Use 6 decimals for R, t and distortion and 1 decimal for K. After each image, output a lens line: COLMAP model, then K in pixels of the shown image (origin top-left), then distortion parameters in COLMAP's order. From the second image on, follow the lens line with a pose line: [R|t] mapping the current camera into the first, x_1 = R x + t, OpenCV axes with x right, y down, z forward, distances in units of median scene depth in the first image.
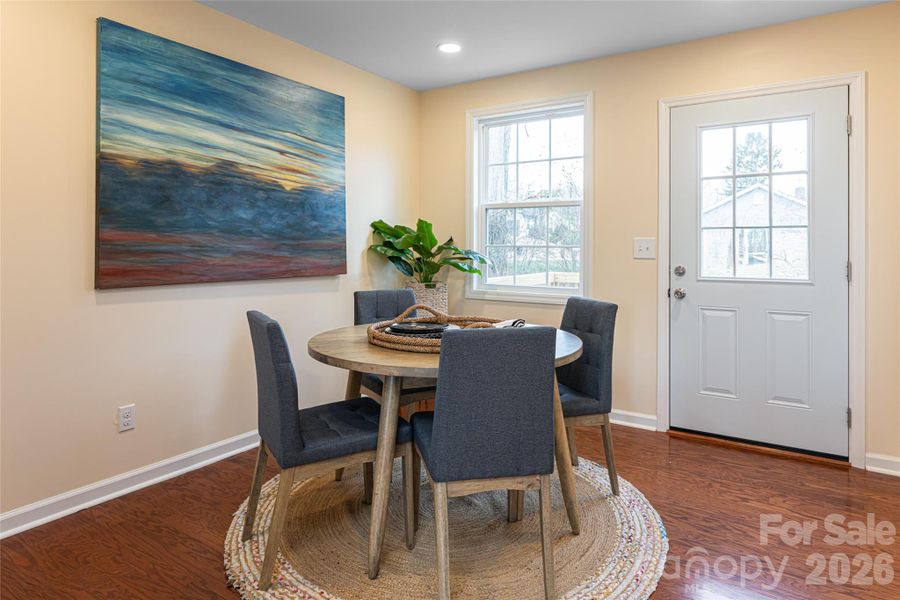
lens RADIAL K [[536.4, 0, 456.9], [0, 536.4, 250.6], [0, 0, 1]] dist [0.007662, 0.001757]
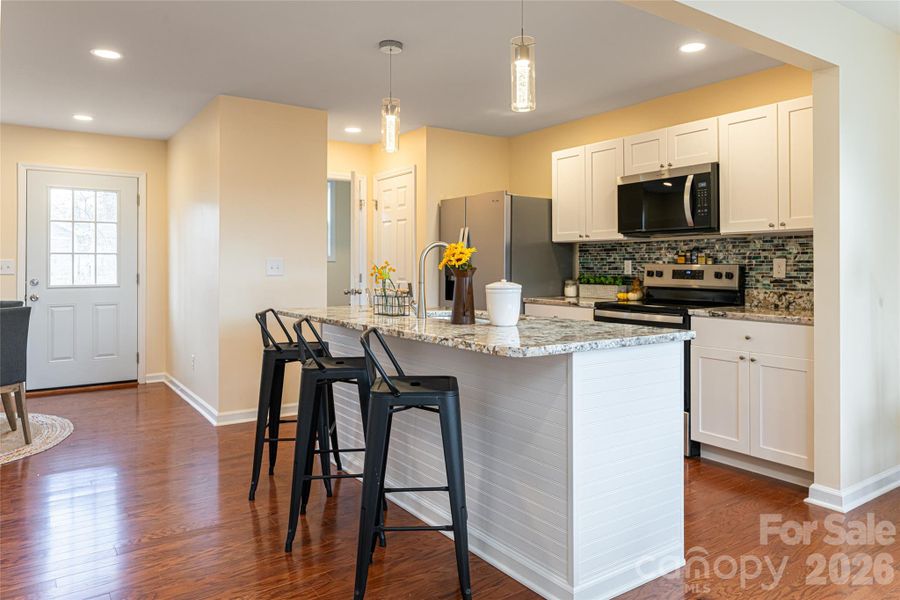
lens RADIAL K [[621.3, 0, 466.0], [0, 621.3, 258.3], [0, 0, 1]] dist [0.007076, 0.003555]
pose [[0.381481, 0.006638, 0.924353, -0.606193], [0.000987, 0.999971, -0.007588, -0.011161], [-0.924376, 0.003807, 0.381463, -0.633394]]
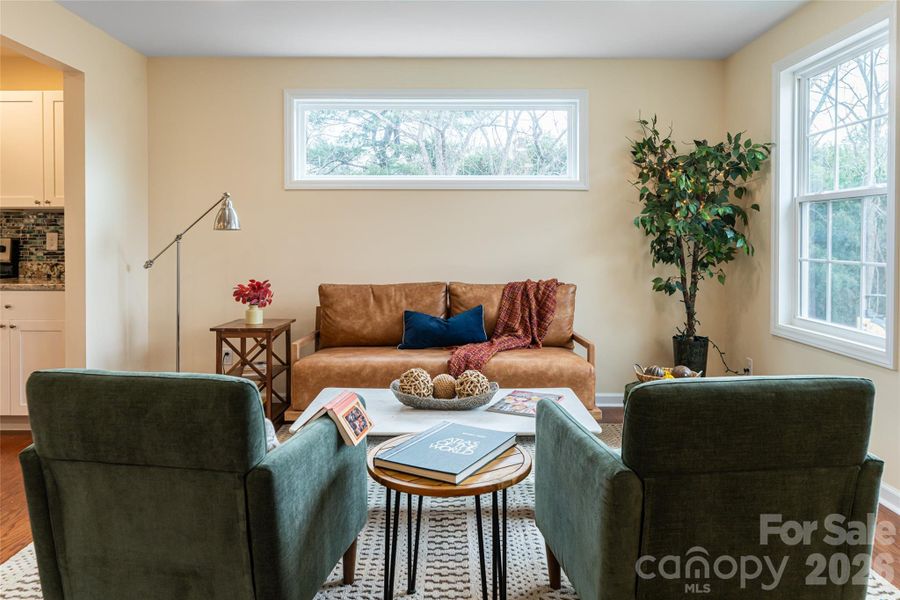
lens RADIAL K [[593.2, 0, 443.8], [0, 593.2, 248.7], [0, 0, 1]] dist [-0.003570, 0.004442]
pose [[-0.531150, -0.016373, 0.847120, -0.744774], [-0.004420, 0.999853, 0.016553, -0.010169], [-0.847266, 0.005048, -0.531144, -0.746212]]
